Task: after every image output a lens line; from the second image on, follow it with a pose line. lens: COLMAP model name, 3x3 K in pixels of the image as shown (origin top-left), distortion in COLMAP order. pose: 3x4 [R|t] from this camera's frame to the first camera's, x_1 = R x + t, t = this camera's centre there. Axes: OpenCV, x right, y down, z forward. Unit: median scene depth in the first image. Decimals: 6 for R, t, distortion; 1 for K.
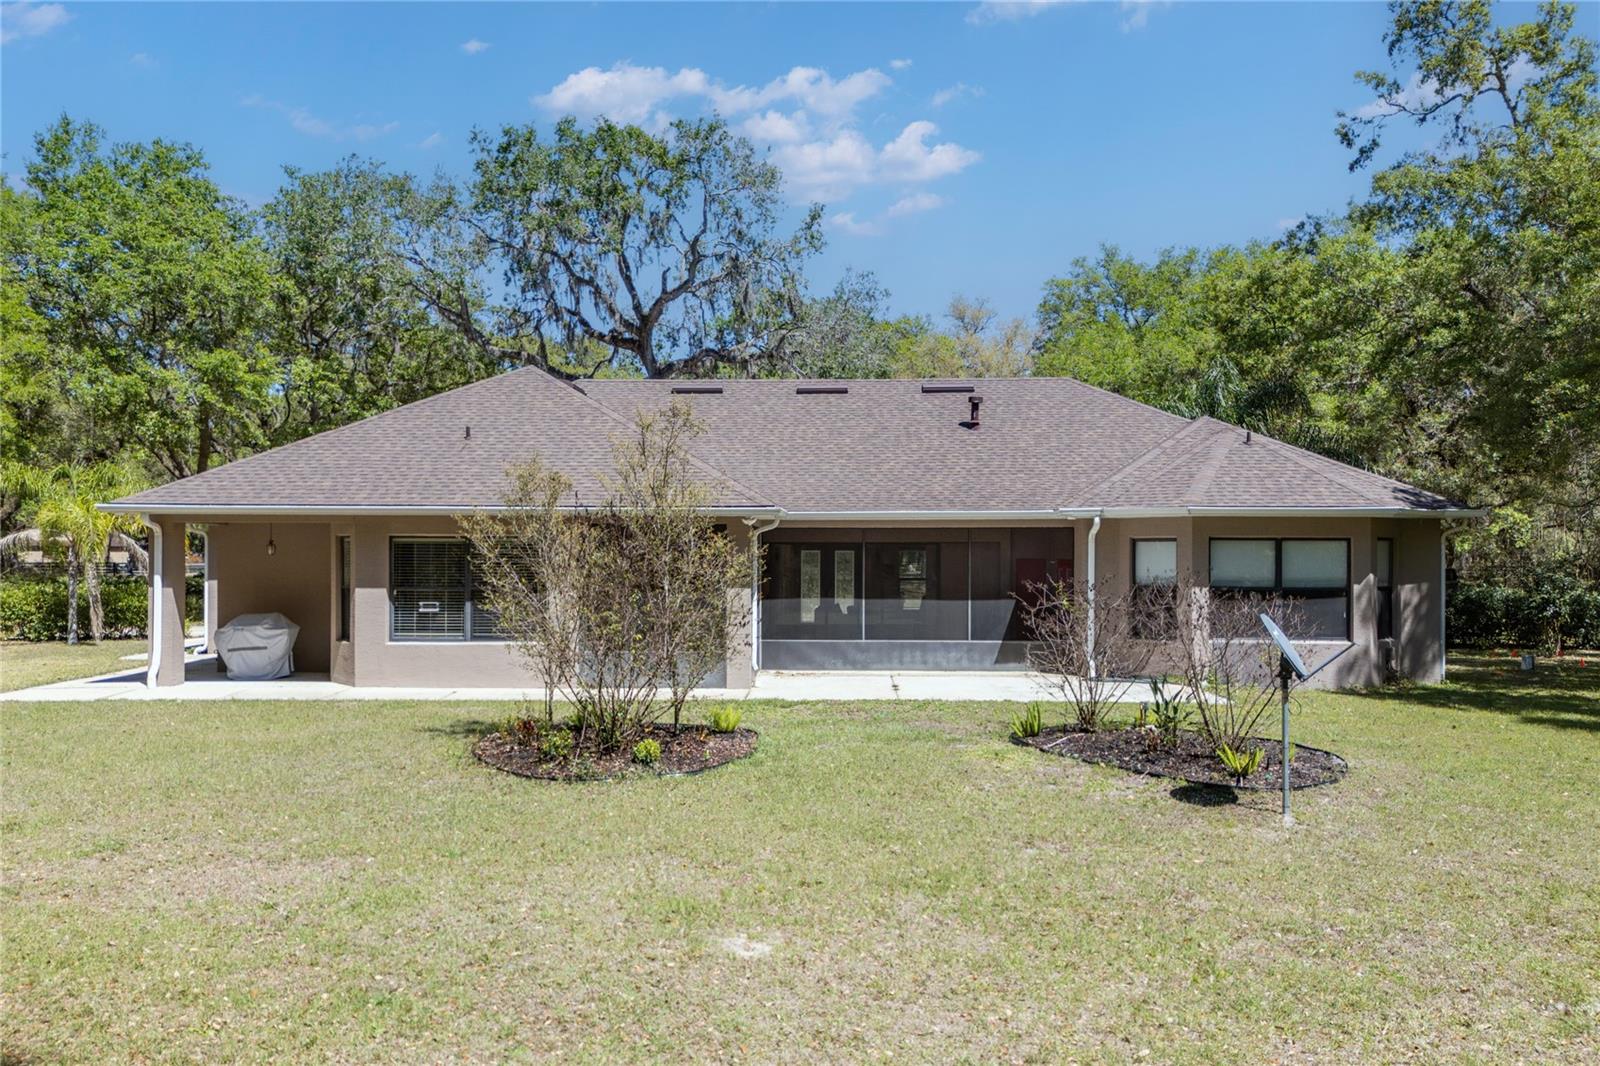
lens RADIAL K [[1159.7, 0, 807.1], [0, 1159.7, 533.2], [0, 0, 1]] dist [0.098488, -0.097112]
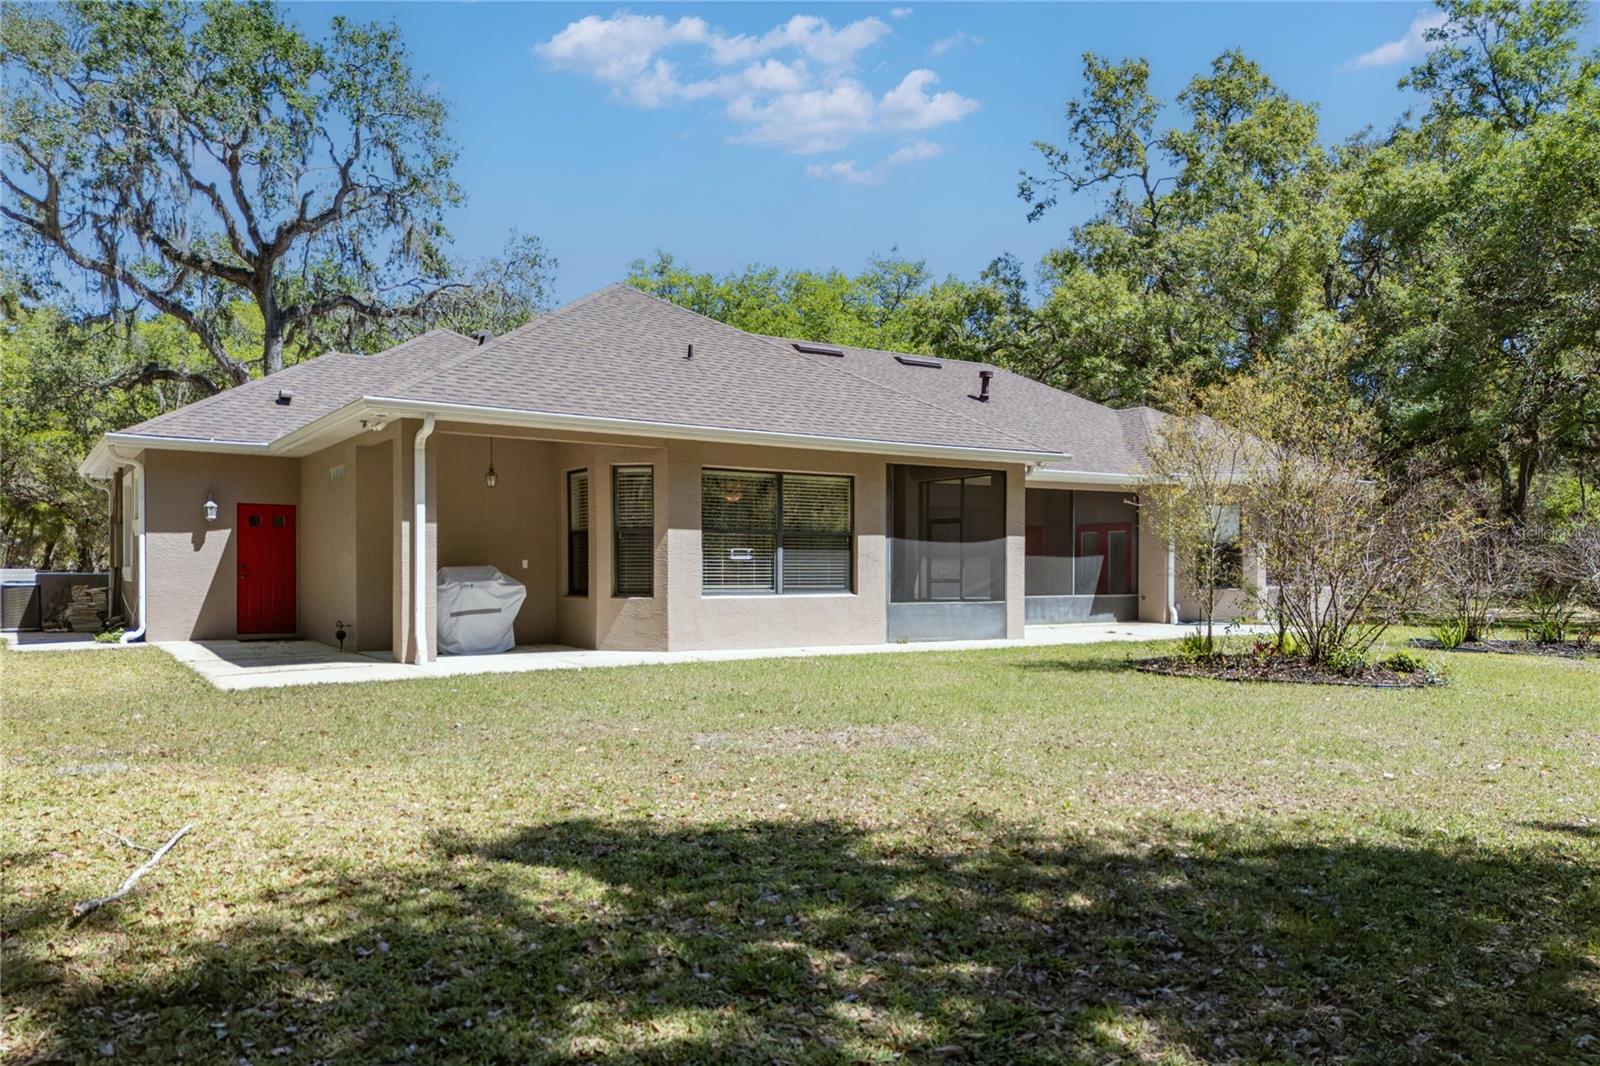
lens RADIAL K [[1159.7, 0, 807.1], [0, 1159.7, 533.2], [0, 0, 1]] dist [0.098488, -0.097112]
pose [[0.818729, 0.016123, 0.573953, -0.548684], [-0.007864, 0.999827, -0.016867, 0.044847], [-0.574126, 0.009296, 0.818714, 0.214653]]
